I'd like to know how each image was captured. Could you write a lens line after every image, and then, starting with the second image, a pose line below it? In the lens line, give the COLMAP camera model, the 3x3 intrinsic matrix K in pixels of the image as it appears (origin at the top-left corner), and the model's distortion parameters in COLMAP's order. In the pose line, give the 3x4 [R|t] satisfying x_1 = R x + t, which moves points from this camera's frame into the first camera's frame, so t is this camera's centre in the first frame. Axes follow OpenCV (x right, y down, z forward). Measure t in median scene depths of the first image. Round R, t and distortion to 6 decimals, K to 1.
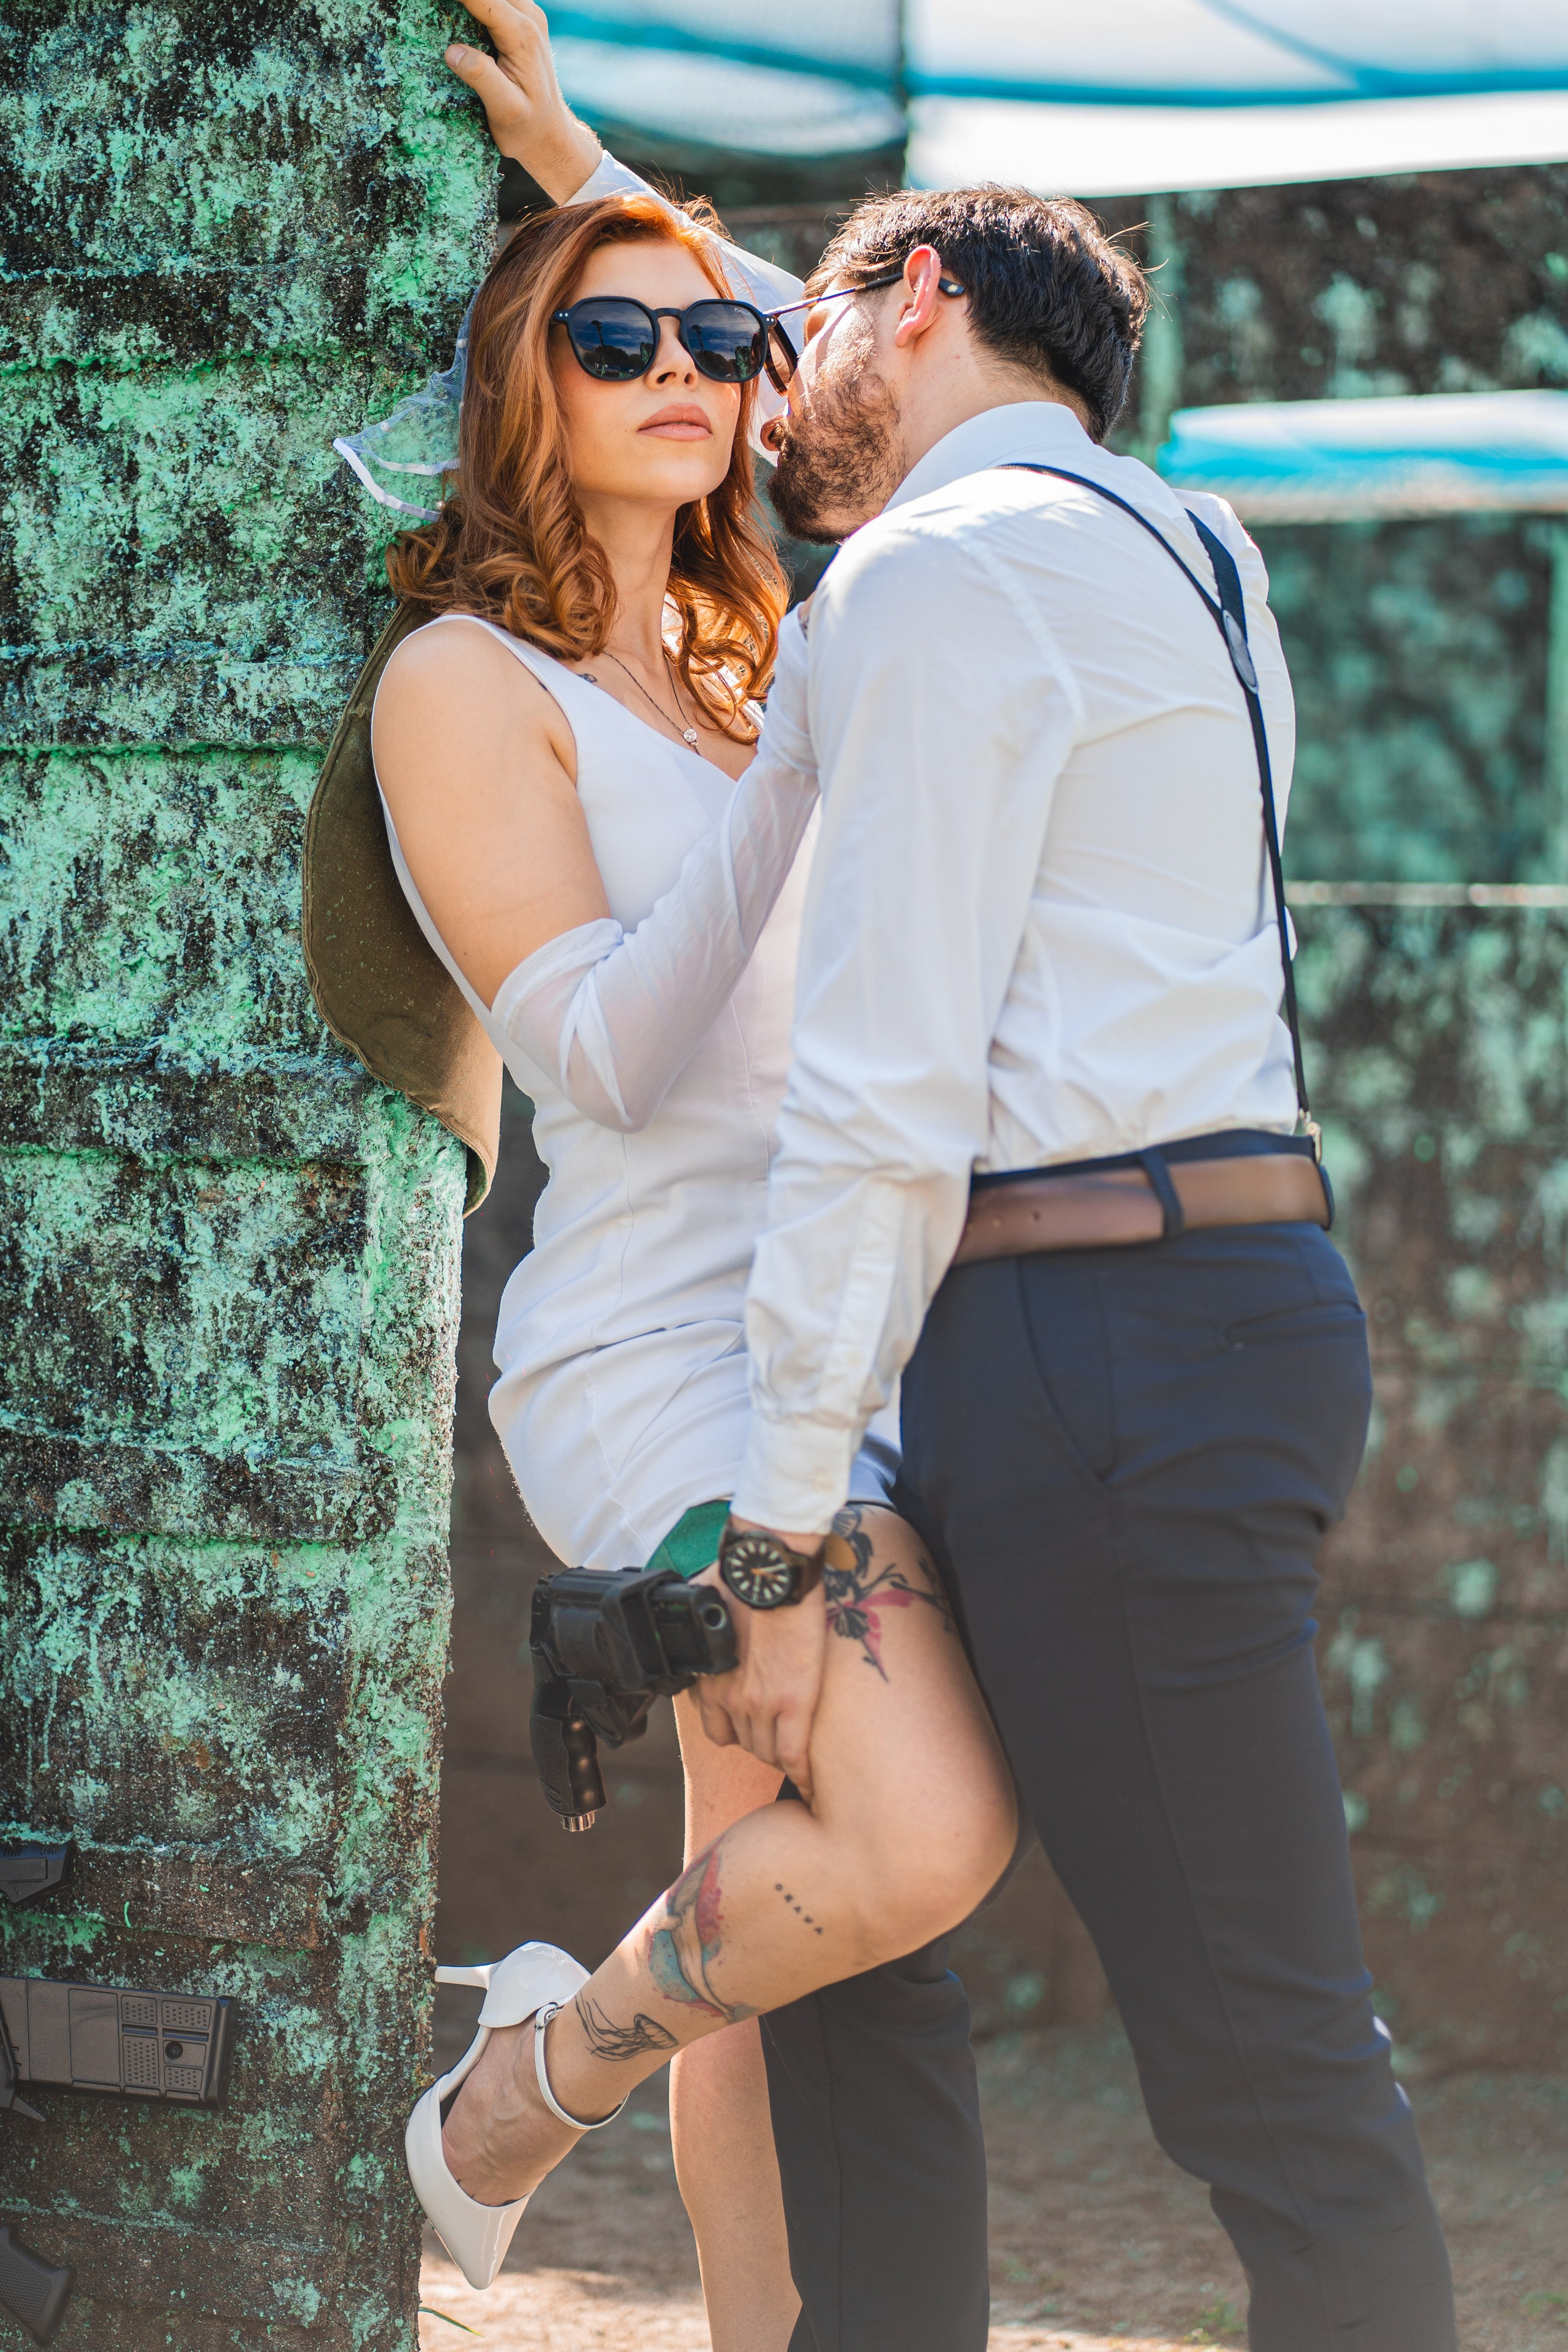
lens RADIAL K [[5571.6, 0, 790.1], [0, 5571.6, 1184.7], [0, 0, 1]] dist [0.192695, -3.139968]
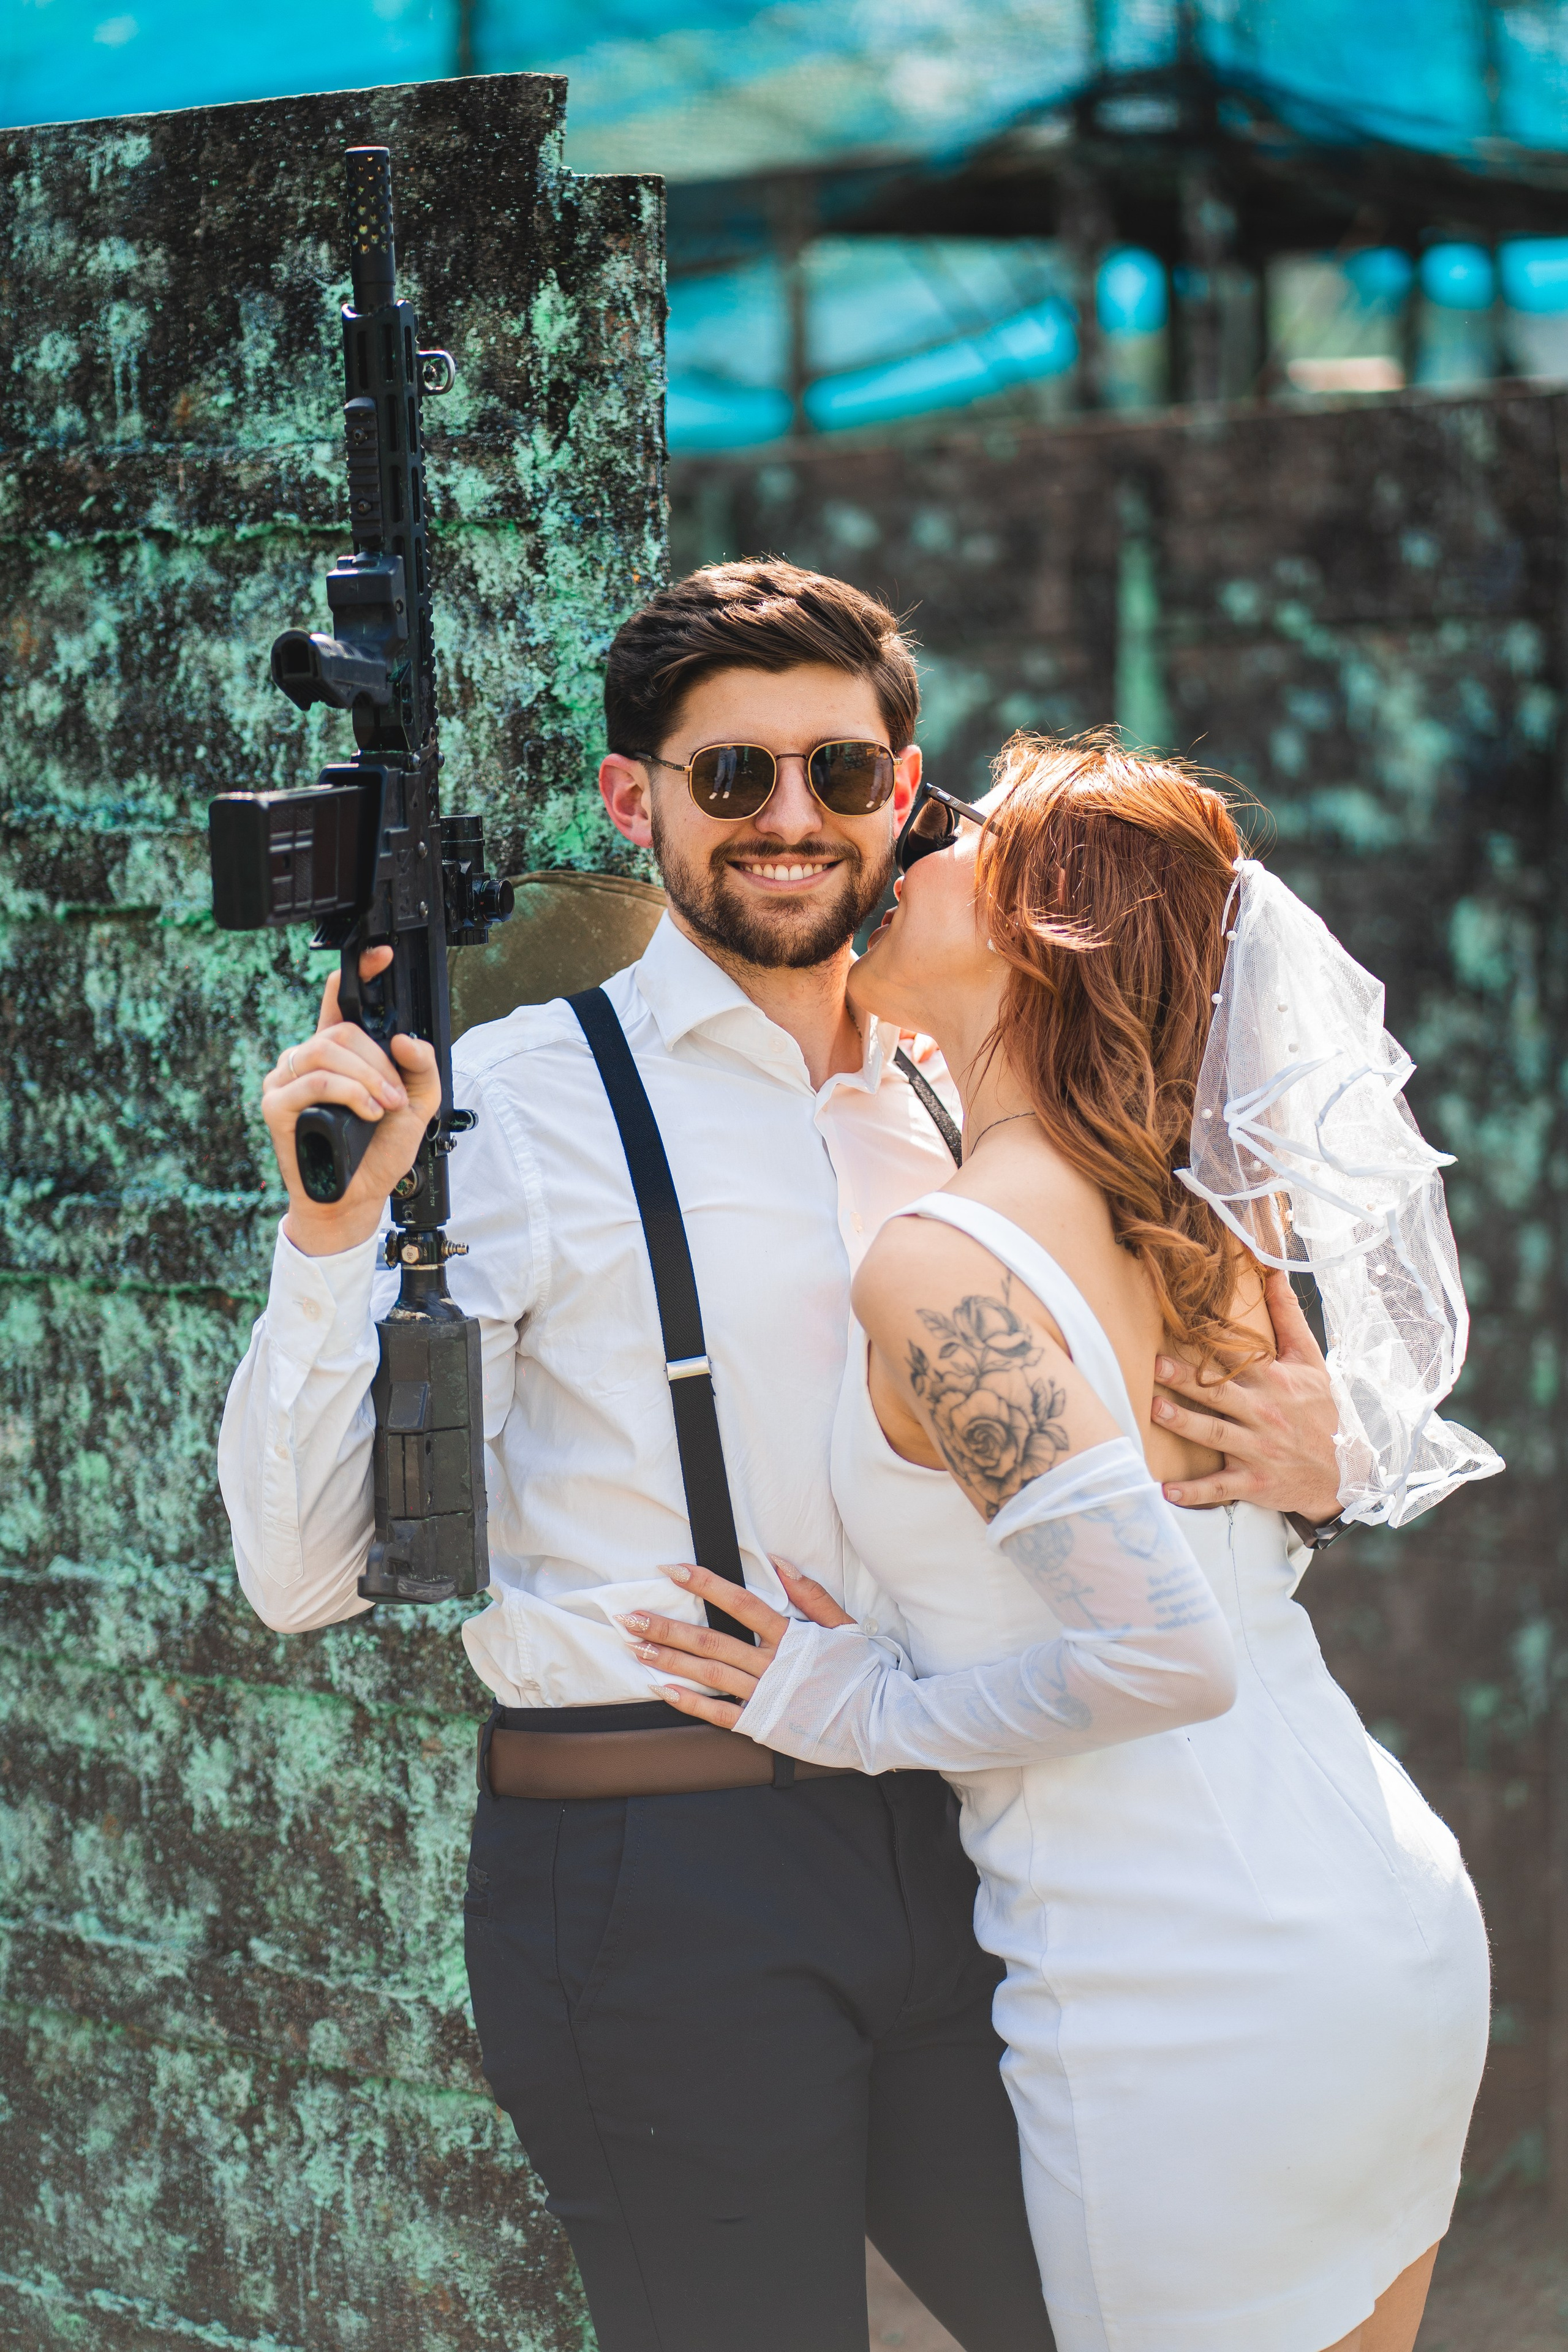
lens RADIAL K [[5613.0, 0, 774.5], [0, 5613.0, 1155.5], [0, 0, 1]] dist [0.218942, -3.319250]
pose [[0.965347, -0.023460, -0.259913, 0.221303], [0.033720, 0.998815, 0.035084, -0.137613], [0.258782, -0.042633, 0.964994, 0.045478]]
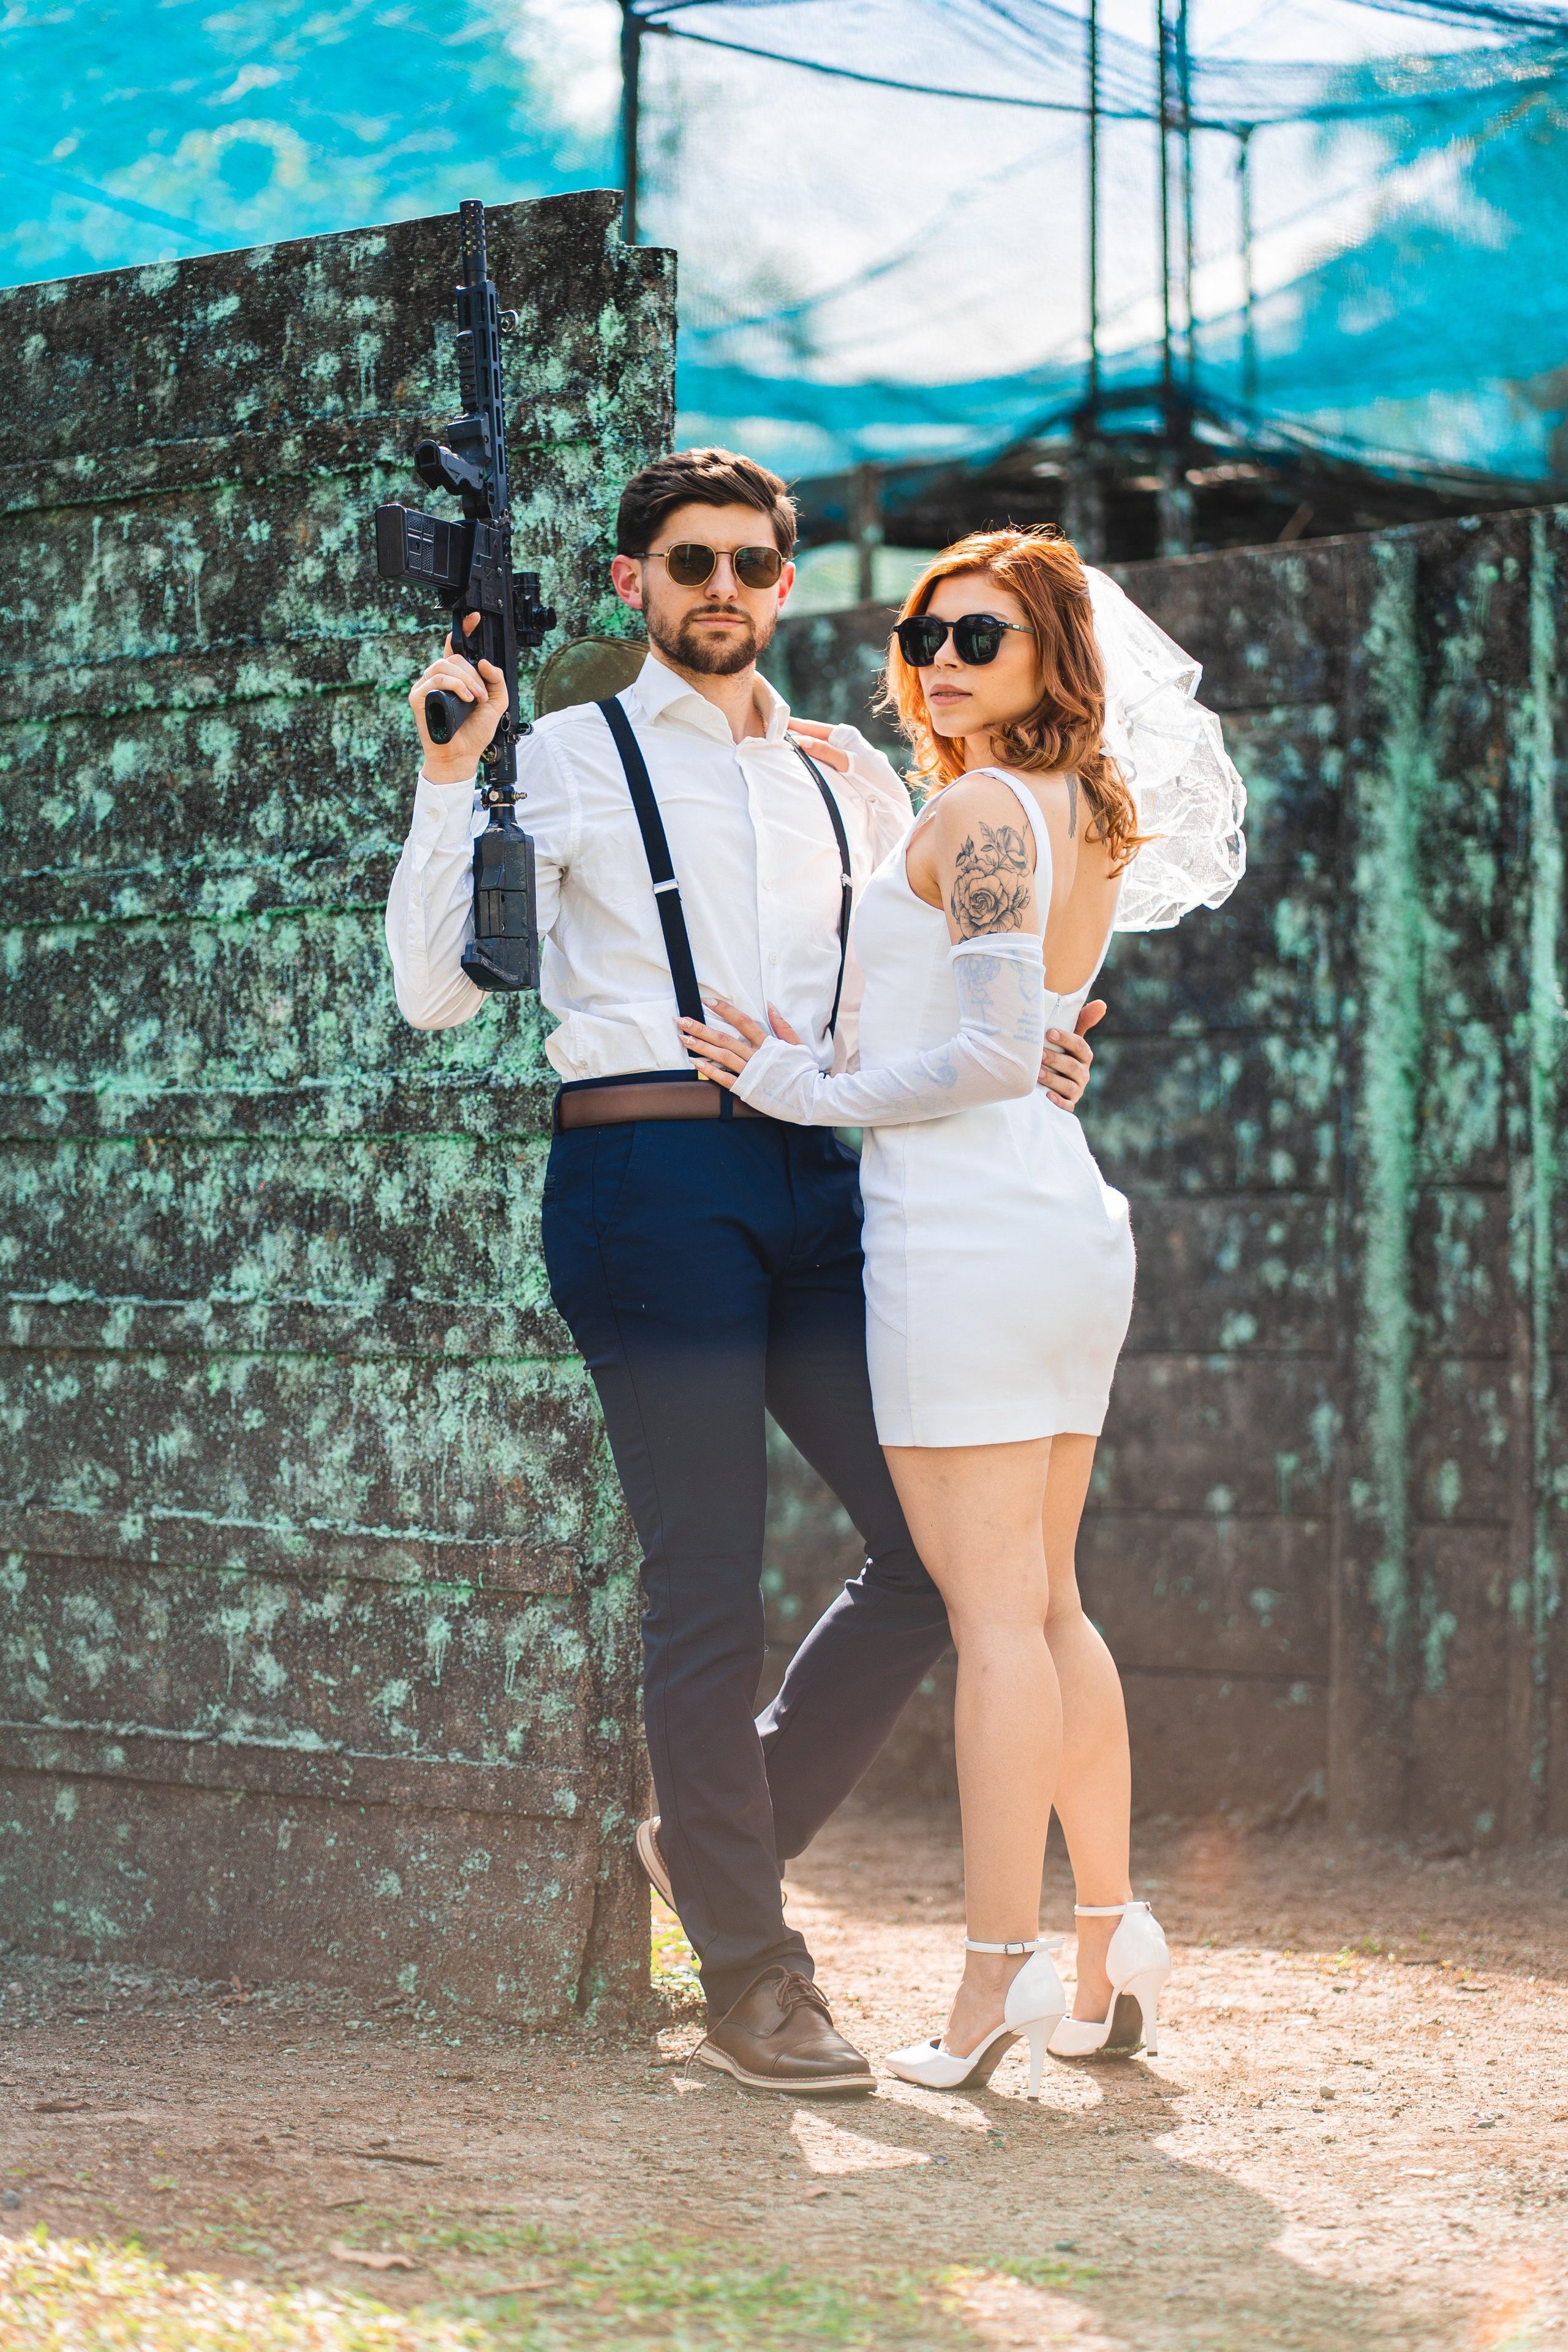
lens RADIAL K [[5537.7, 0, 766.6], [0, 5537.7, 1187.3], [0, 0, 1]] dist [0.152663, -2.756350]
pose [[0.955410, -0.025833, -0.294151, 0.468851], [0.009551, 0.998348, -0.056655, 0.108255], [0.295129, 0.051319, 0.954078, -0.599566]]
